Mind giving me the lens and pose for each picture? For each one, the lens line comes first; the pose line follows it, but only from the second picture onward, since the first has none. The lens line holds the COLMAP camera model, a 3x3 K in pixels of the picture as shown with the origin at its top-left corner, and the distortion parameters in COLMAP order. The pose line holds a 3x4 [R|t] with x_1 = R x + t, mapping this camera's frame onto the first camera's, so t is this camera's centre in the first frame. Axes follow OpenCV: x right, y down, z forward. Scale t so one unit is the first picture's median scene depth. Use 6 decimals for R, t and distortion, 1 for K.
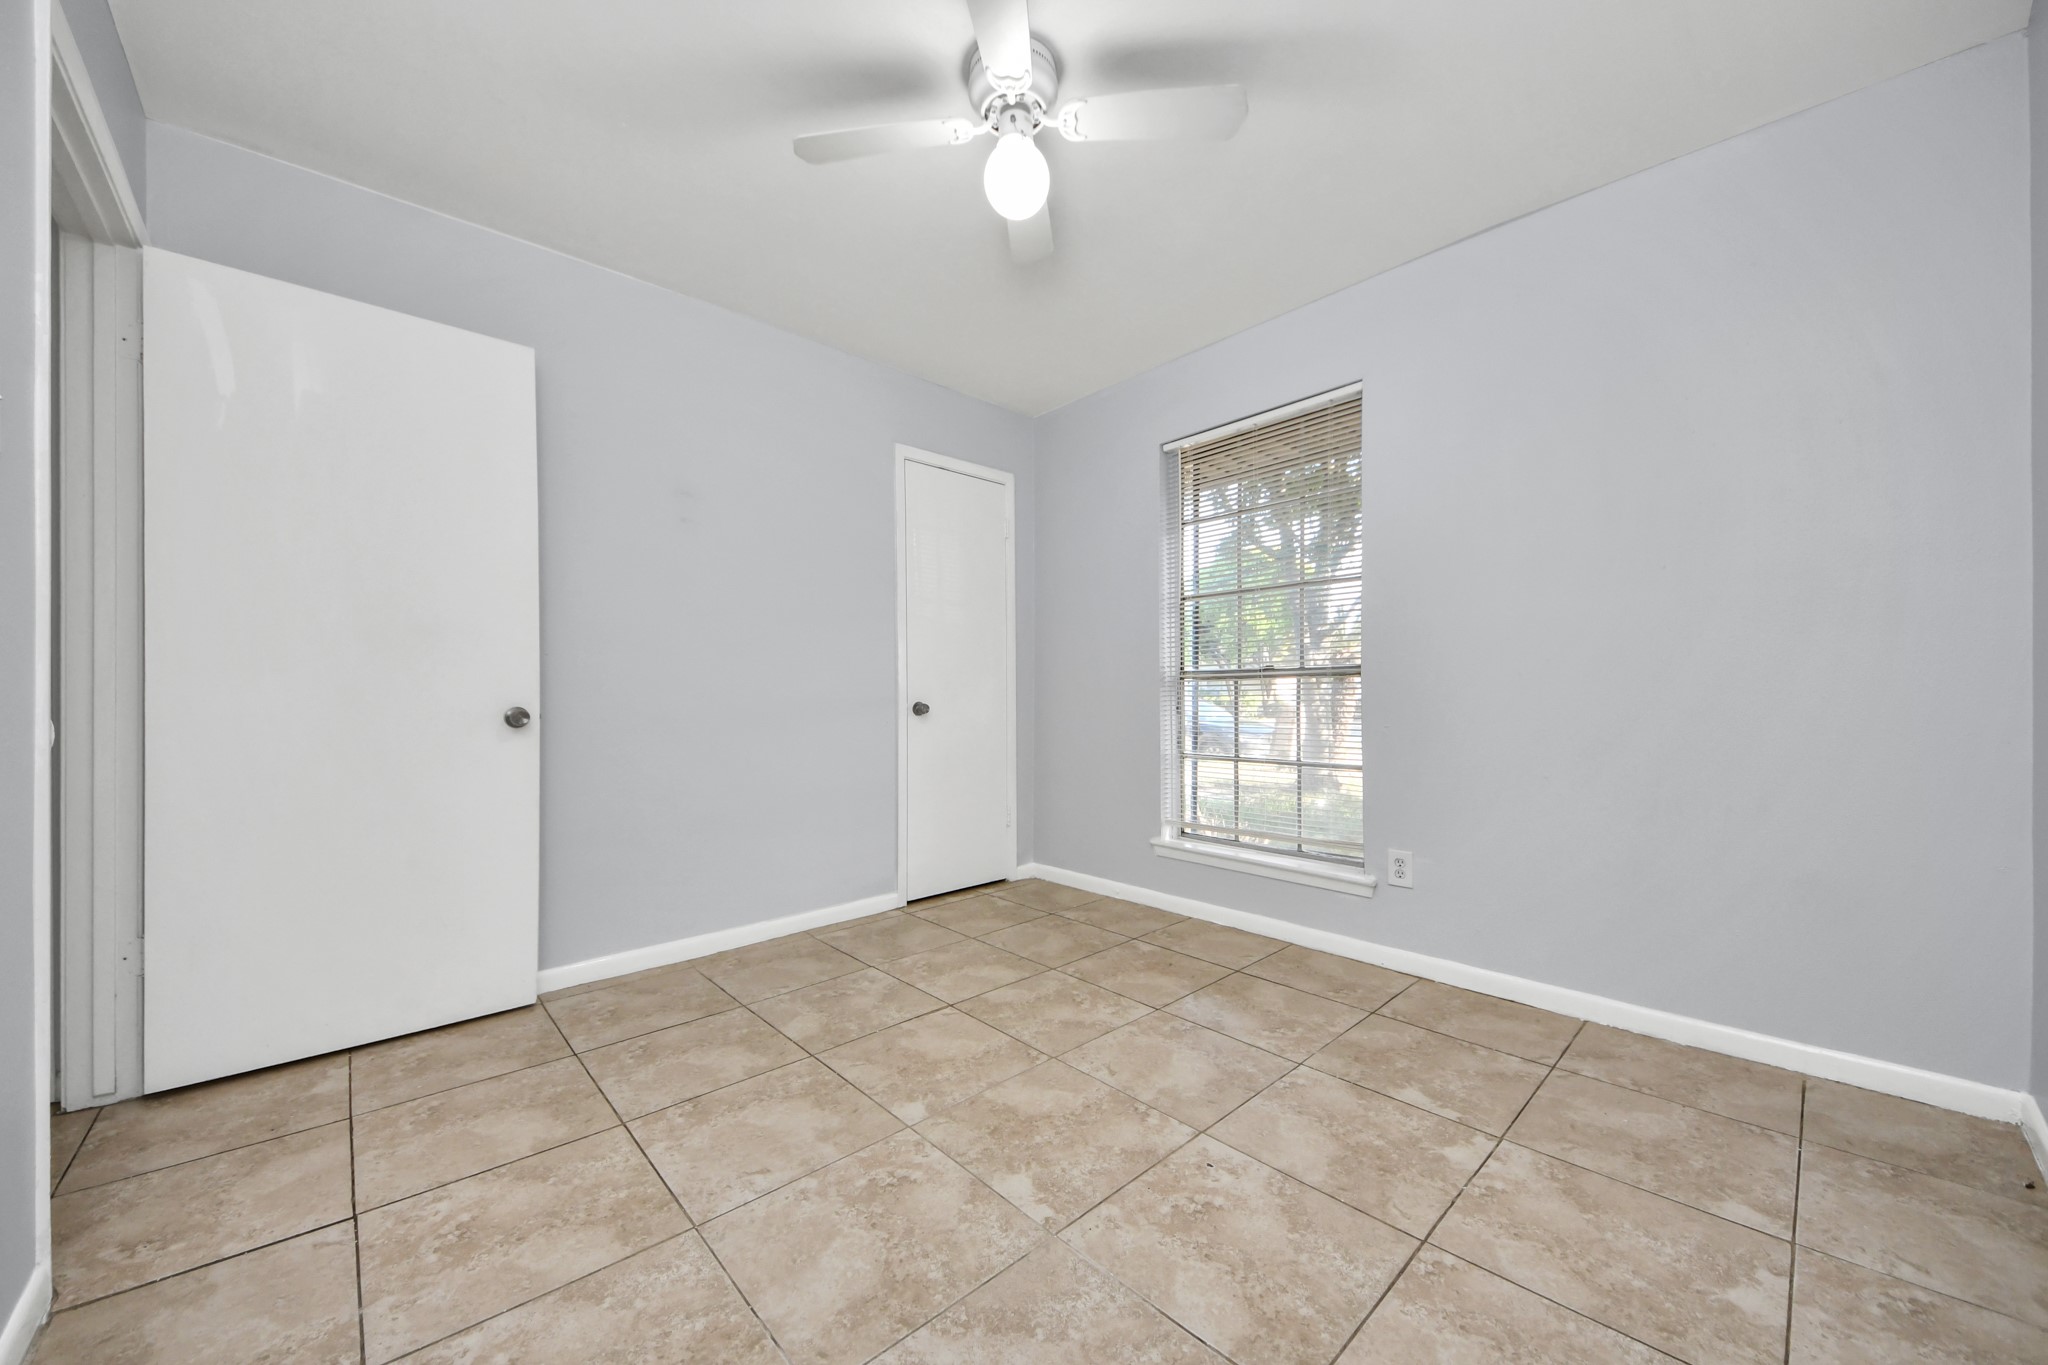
lens RADIAL K [[748.1, 0, 1024.0], [0, 748.1, 682.5], [0, 0, 1]] dist [0.026549, -0.021601]
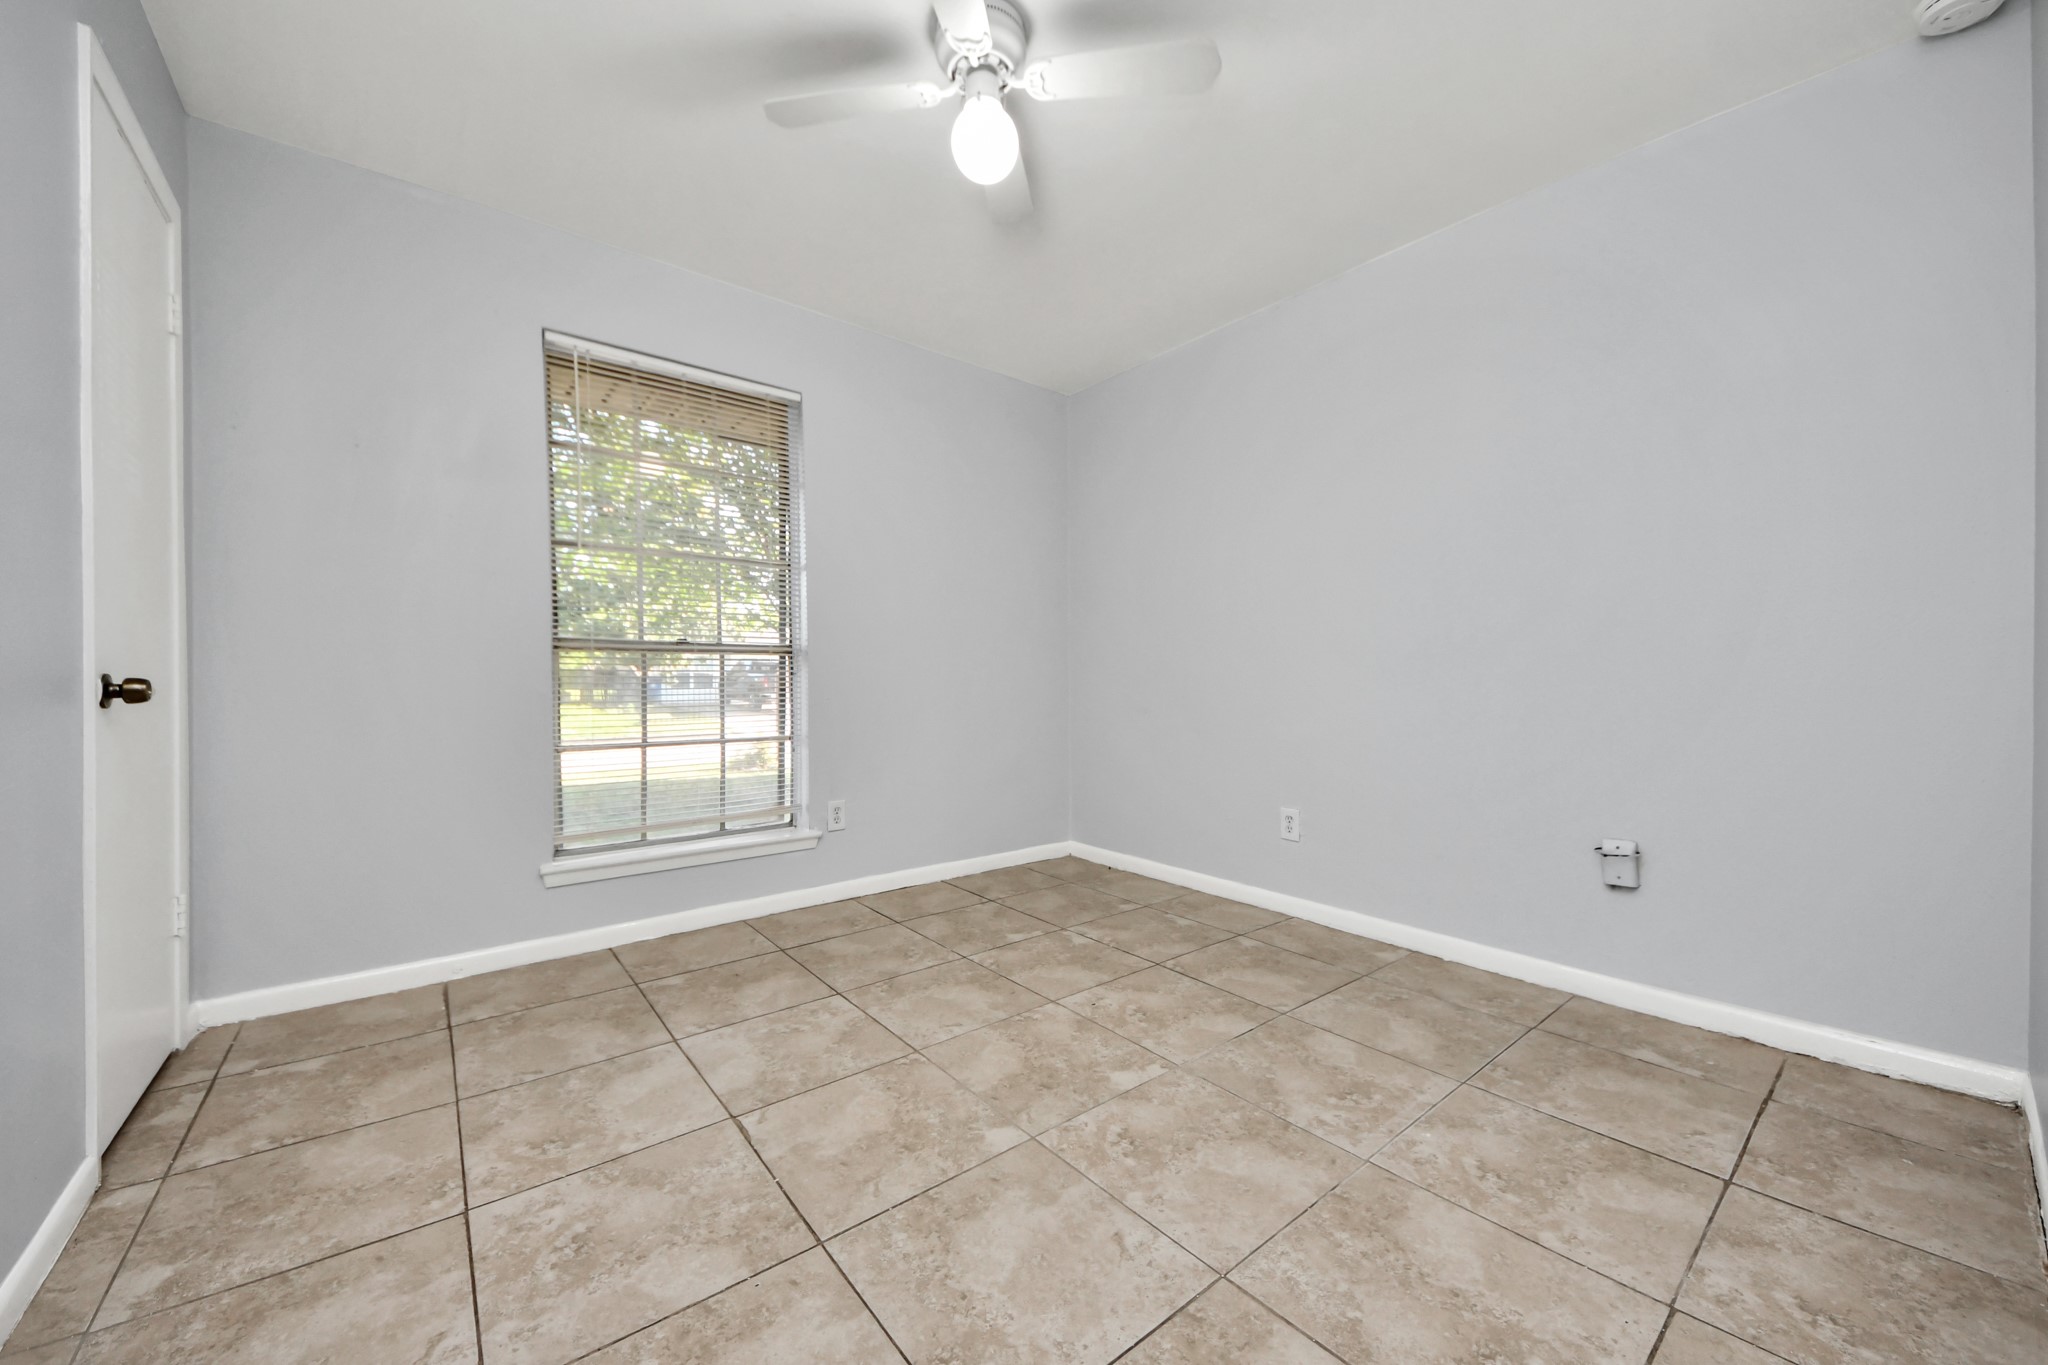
lens RADIAL K [[762.9, 0, 1026.1], [0, 762.9, 666.5], [0, 0, 1]] dist [0.023600, -0.017556]
pose [[0.069335, 0.015520, 0.997473, -0.912048], [-0.008433, 0.999852, -0.014971, 0.032578], [-0.997558, -0.007374, 0.069456, 0.800177]]
